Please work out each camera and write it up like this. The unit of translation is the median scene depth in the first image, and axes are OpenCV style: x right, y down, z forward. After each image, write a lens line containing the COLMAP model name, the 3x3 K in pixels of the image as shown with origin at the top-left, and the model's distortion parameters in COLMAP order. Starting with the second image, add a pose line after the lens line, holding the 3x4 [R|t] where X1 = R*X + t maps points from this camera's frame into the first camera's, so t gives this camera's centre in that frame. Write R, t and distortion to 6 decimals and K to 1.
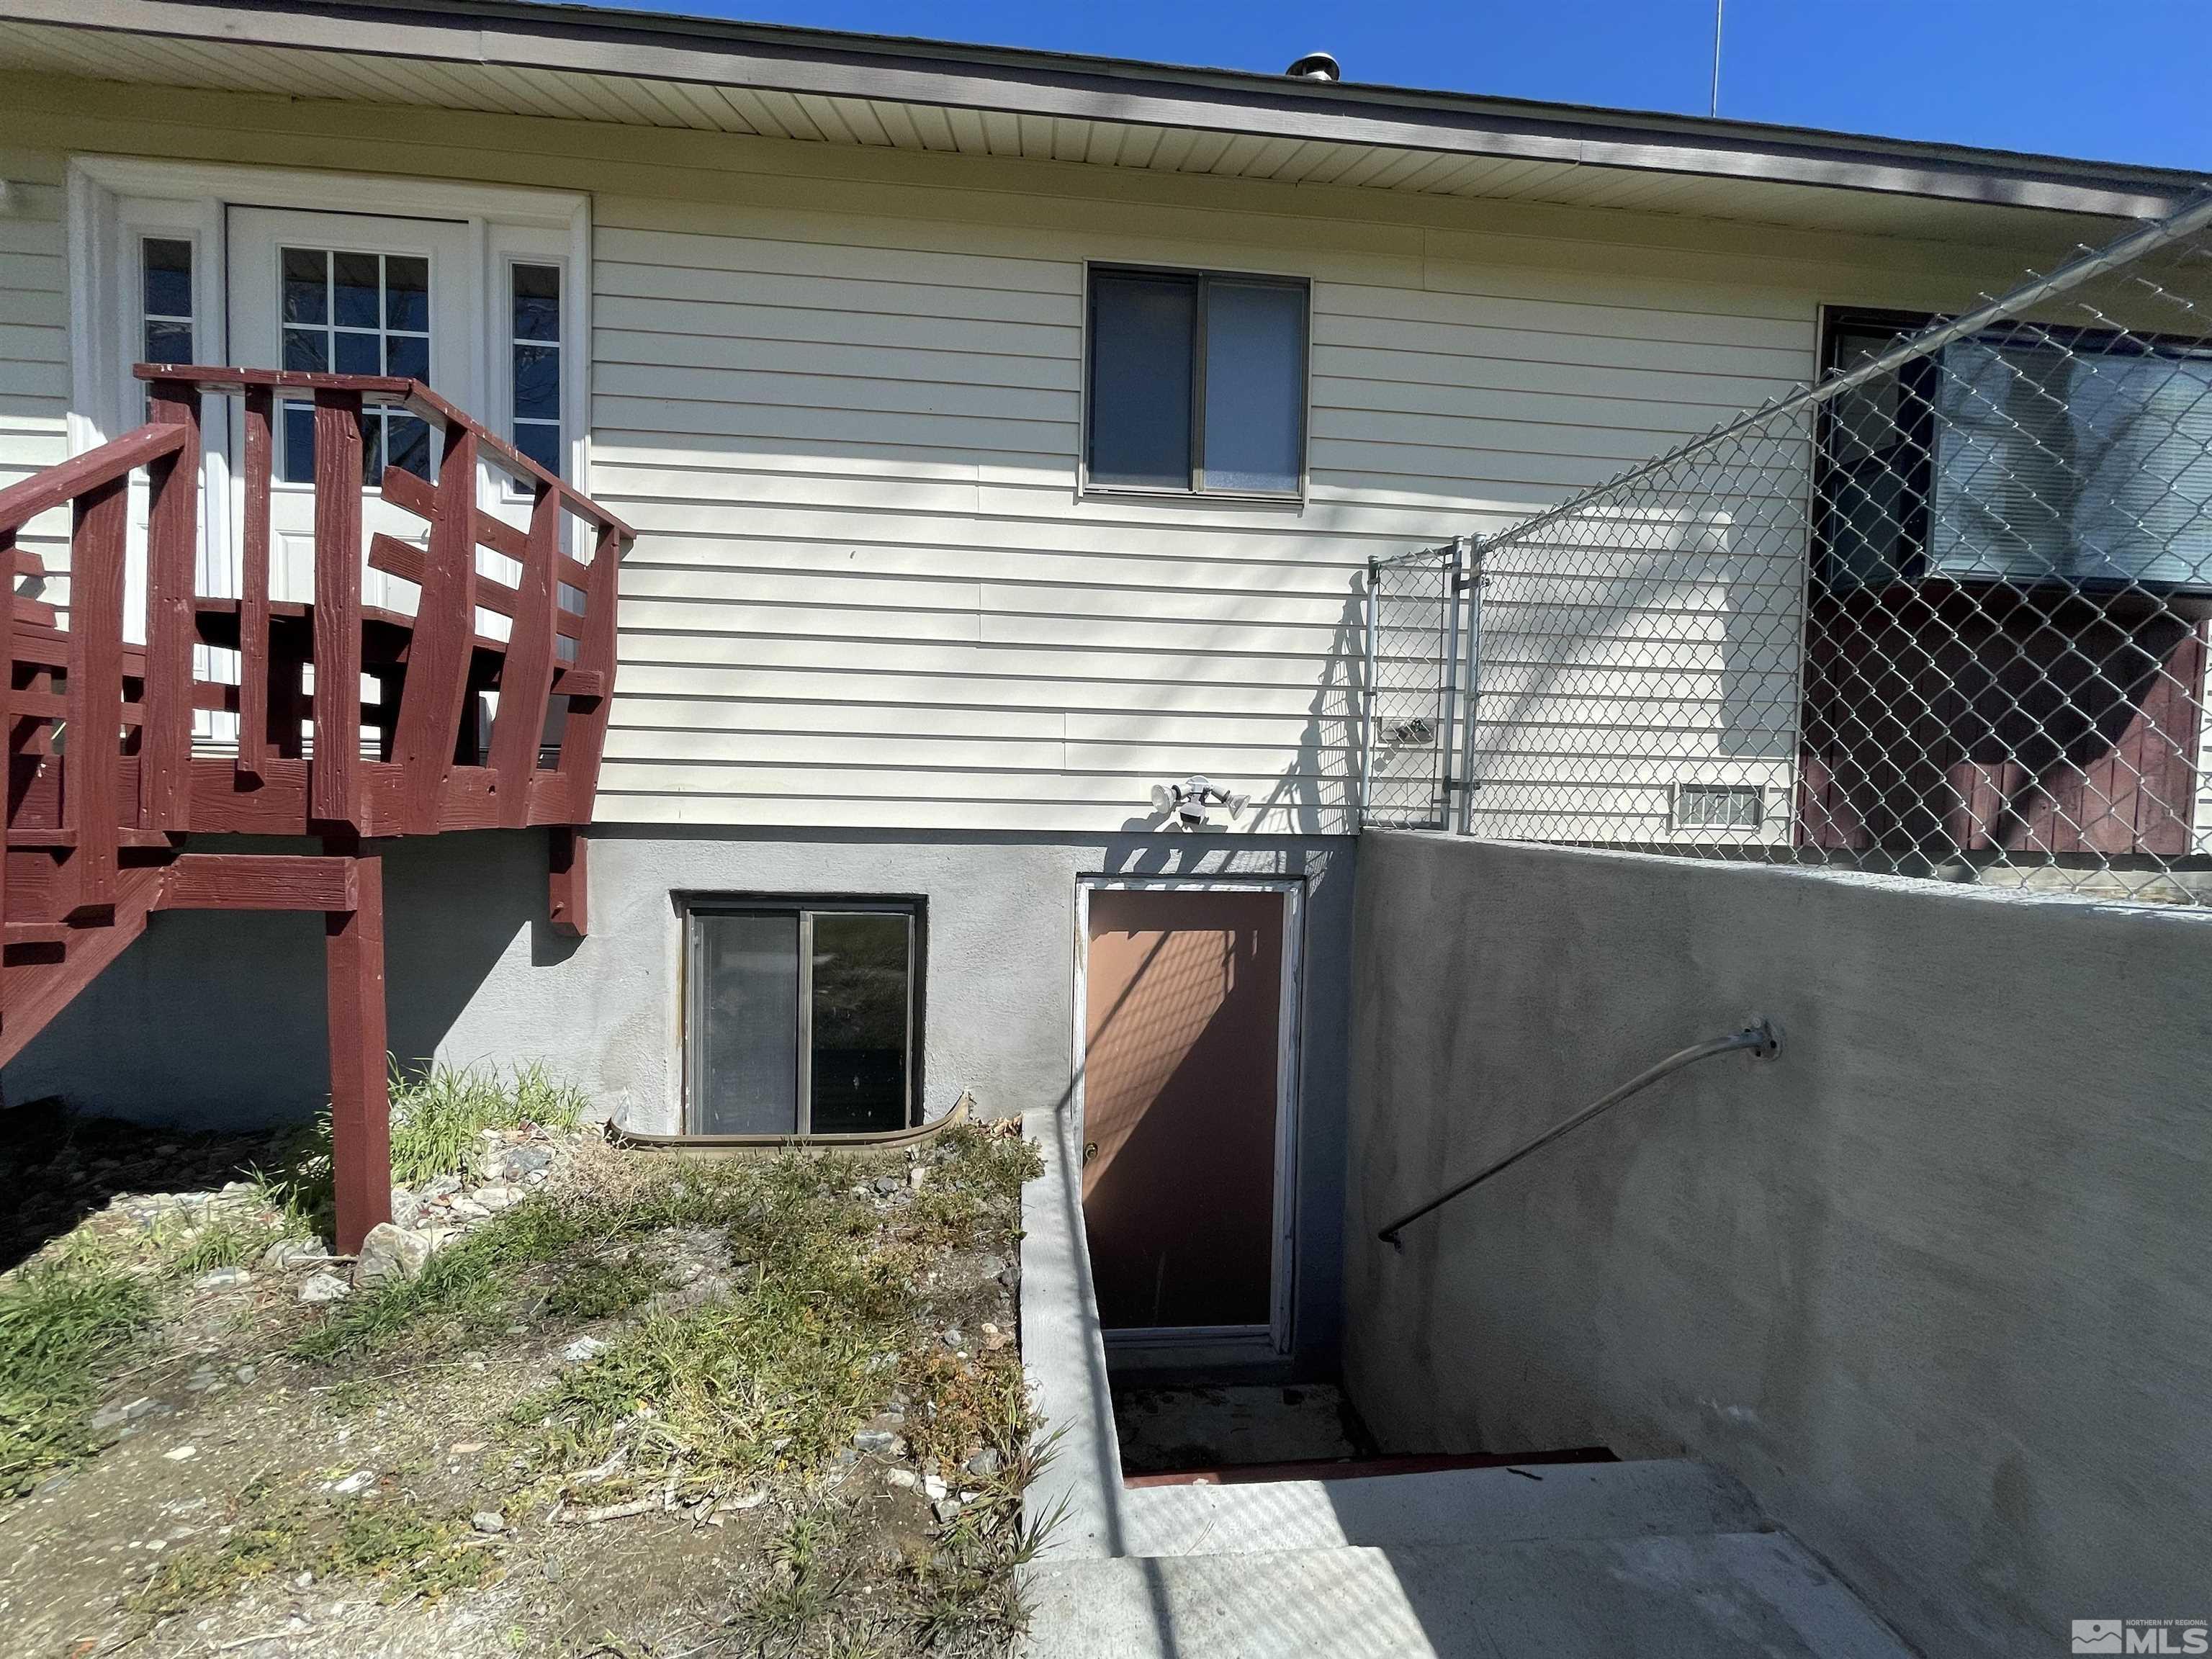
lens RADIAL K [[894.2, 0, 1103.3], [0, 894.2, 826.9], [0, 0, 1]] dist [0.010139, 0.000759]
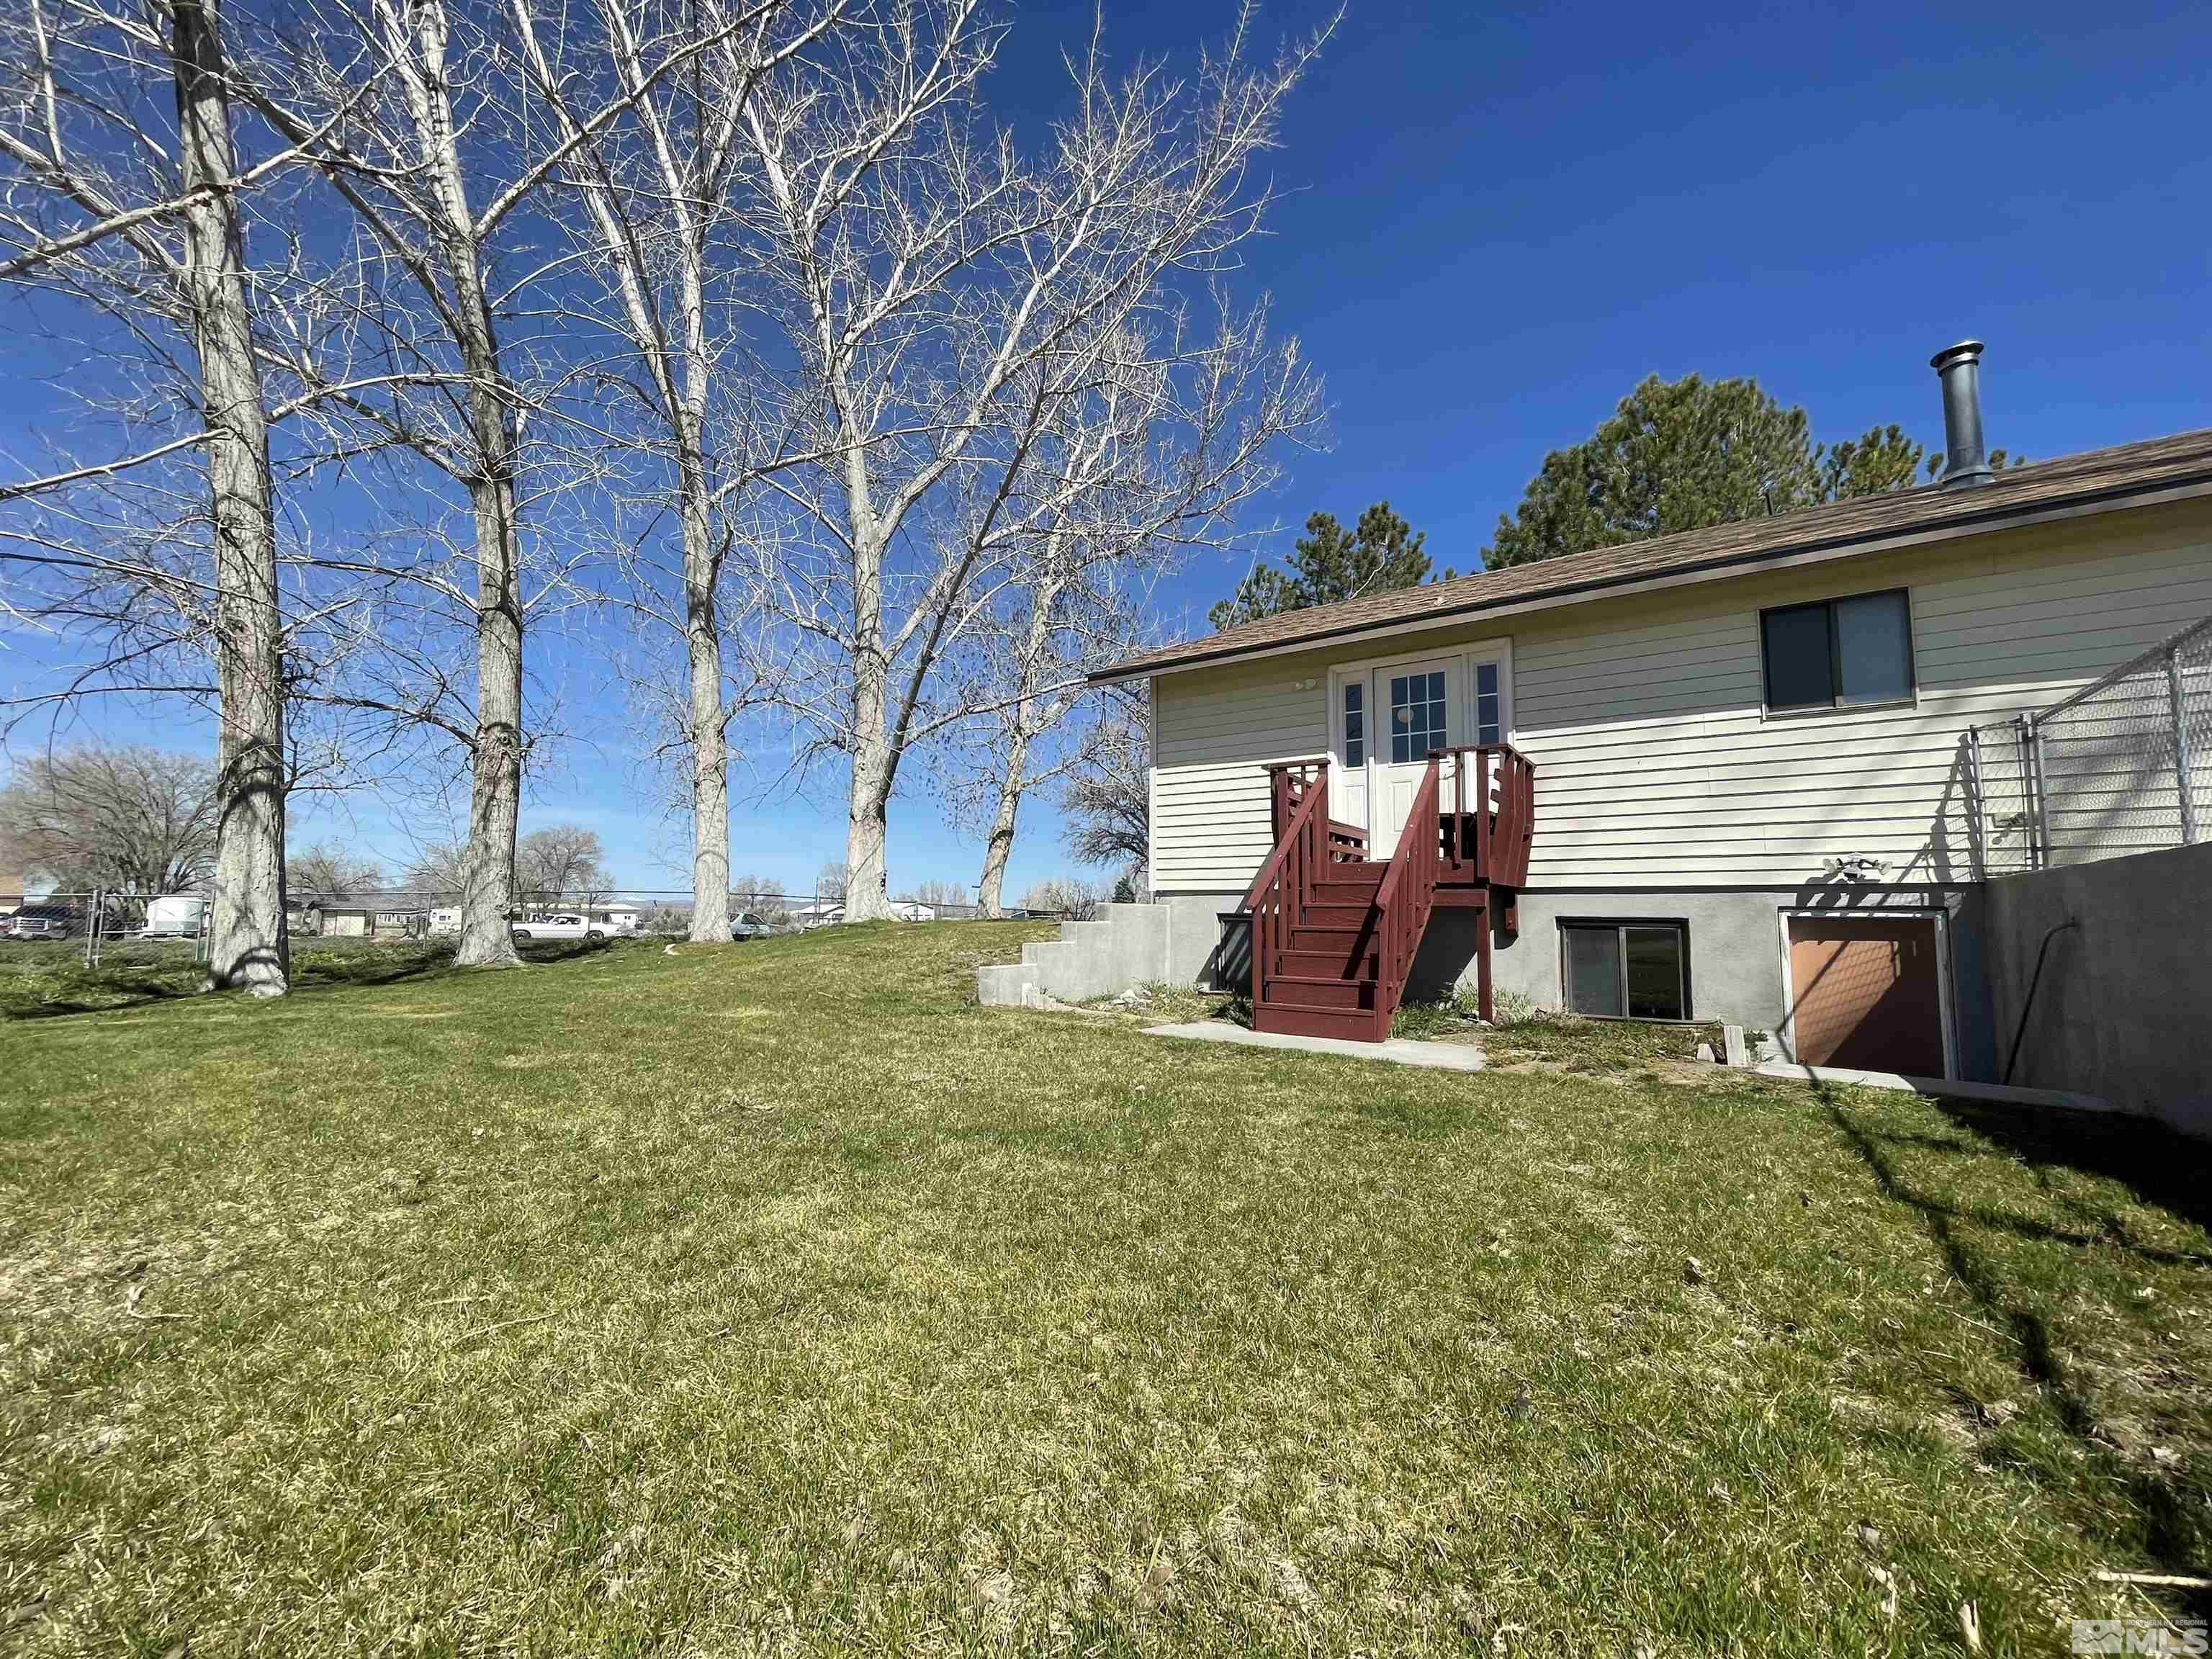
lens RADIAL K [[894.2, 0, 1110.6], [0, 894.2, 835.7], [0, 0, 1]] dist [0.010139, 0.000759]
pose [[0.759194, -0.073221, -0.646732, 0.143722], [-0.014664, 0.991476, -0.129465, 0.172887], [0.650699, 0.107772, 0.751649, -1.427386]]
